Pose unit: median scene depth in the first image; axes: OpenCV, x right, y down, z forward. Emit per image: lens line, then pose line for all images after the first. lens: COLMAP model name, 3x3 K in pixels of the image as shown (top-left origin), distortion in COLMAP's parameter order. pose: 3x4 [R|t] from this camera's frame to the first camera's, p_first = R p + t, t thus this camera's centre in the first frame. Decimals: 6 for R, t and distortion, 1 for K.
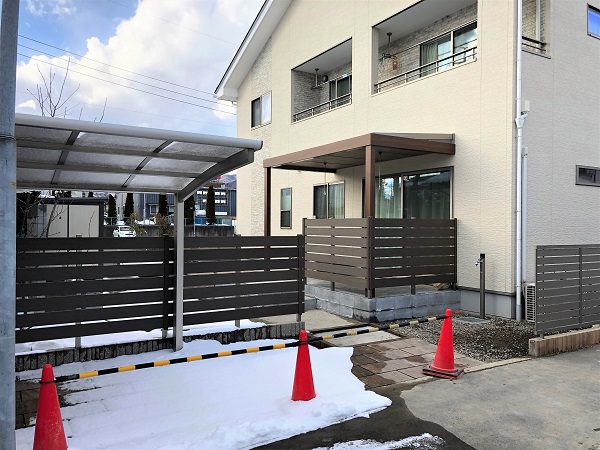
lens RADIAL K [[486.1, 0, 299.1], [0, 486.1, 228.6], [0, 0, 1]] dist [0.055986, -0.059272]
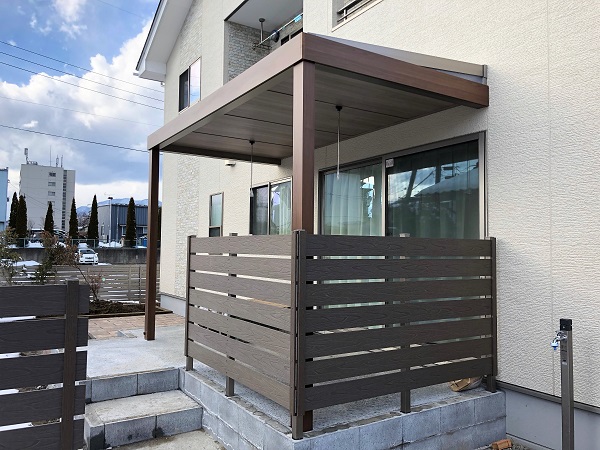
lens RADIAL K [[486.1, 0, 305.4], [0, 486.1, 224.7], [0, 0, 1]] dist [0.055986, -0.059272]
pose [[0.999542, 0.006001, 0.029677, 0.120608], [-0.004340, 0.998438, -0.055695, -0.005987], [-0.029965, 0.055541, 0.998007, 0.515724]]
